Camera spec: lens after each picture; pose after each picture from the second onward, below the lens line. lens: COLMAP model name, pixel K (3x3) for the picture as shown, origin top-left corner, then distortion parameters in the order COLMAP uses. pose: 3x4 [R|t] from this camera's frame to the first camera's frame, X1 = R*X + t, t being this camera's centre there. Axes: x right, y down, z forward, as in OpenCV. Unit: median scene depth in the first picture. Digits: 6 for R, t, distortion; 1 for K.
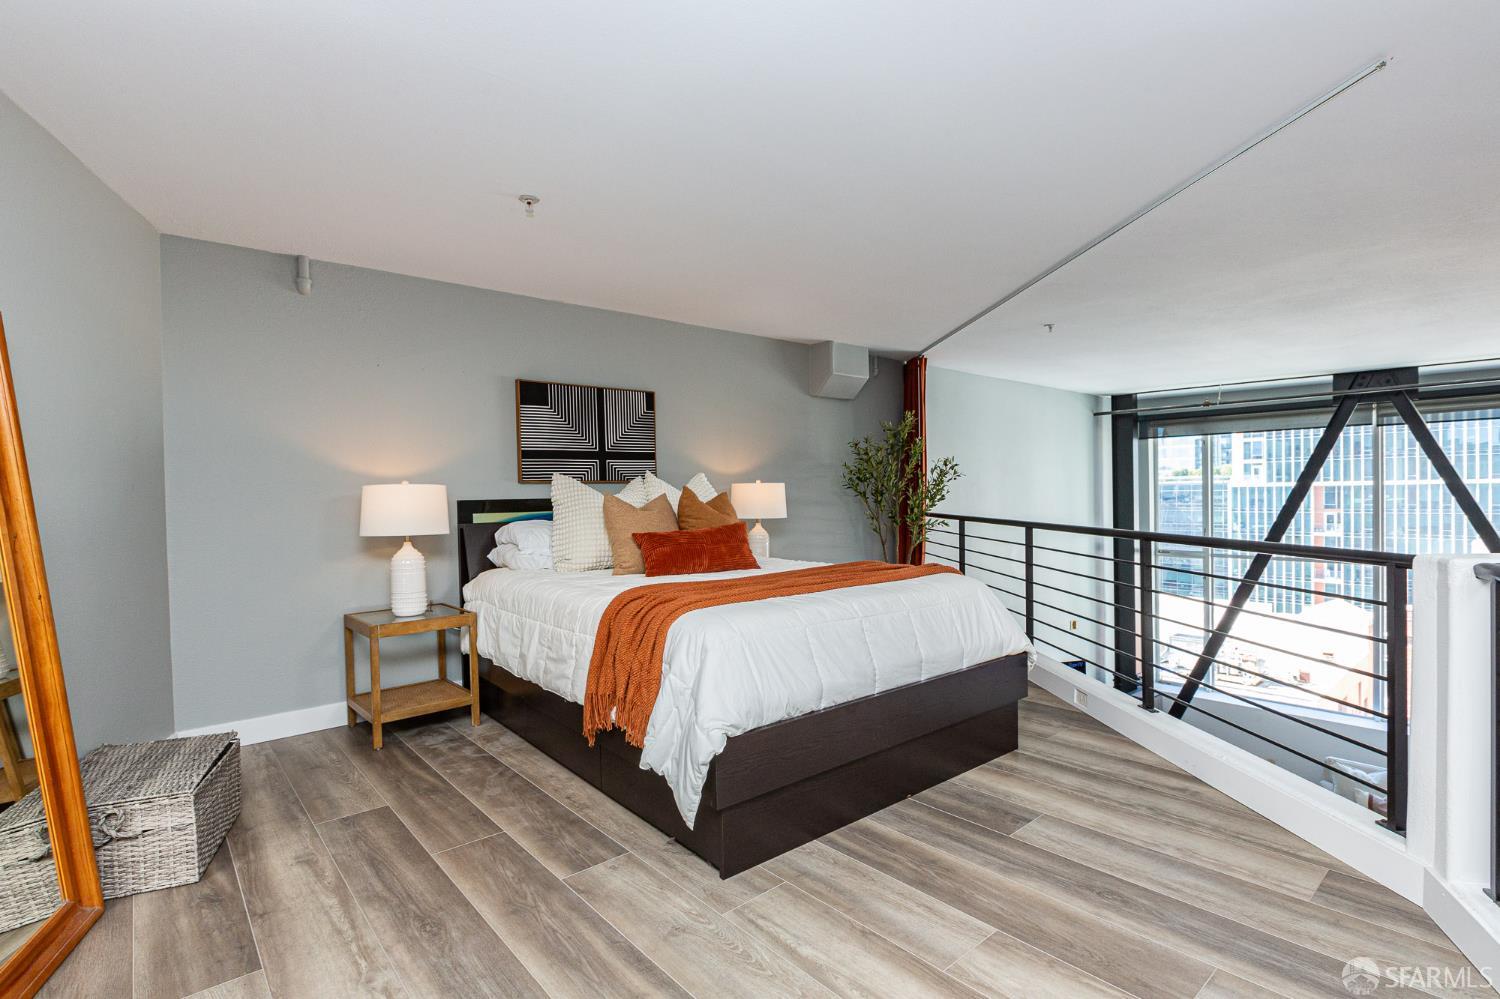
lens RADIAL K [[716.6, 0, 747.5], [0, 716.6, 507.2], [0, 0, 1]] dist [-0.008070, -0.000271]
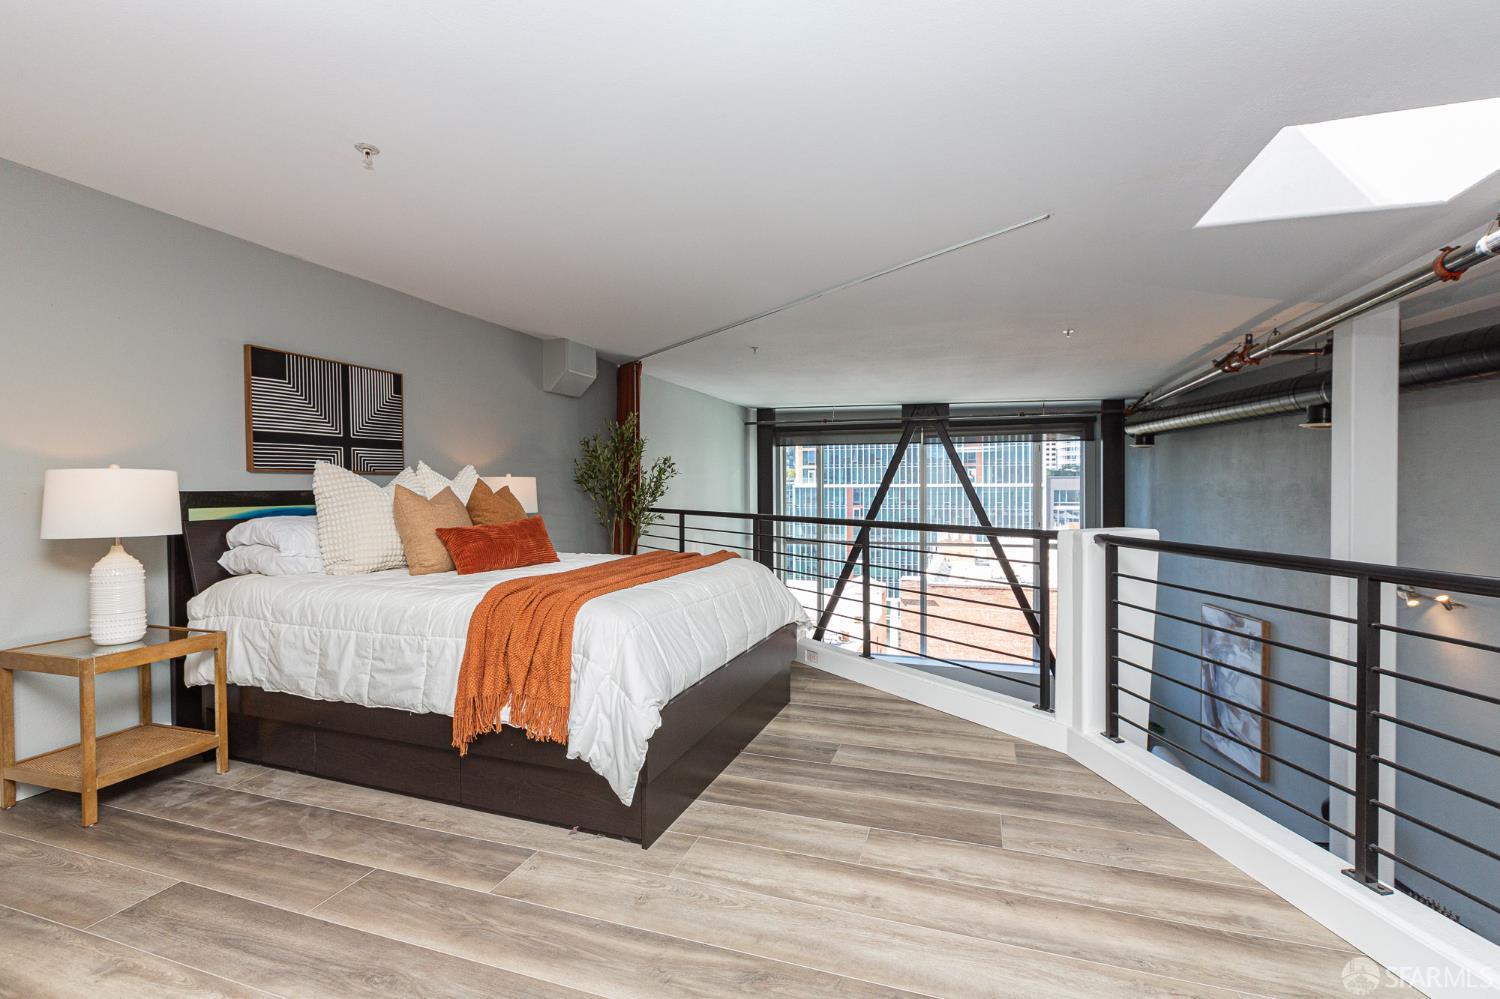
lens RADIAL K [[694.5, 0, 779.8], [0, 694.5, 494.9], [0, 0, 1]] dist [0.001049, -0.000901]
pose [[0.852945, 0.005252, 0.521974, -0.255260], [0.001625, 0.999918, -0.012715, 0.004969], [-0.521998, 0.011693, 0.852867, 0.006606]]
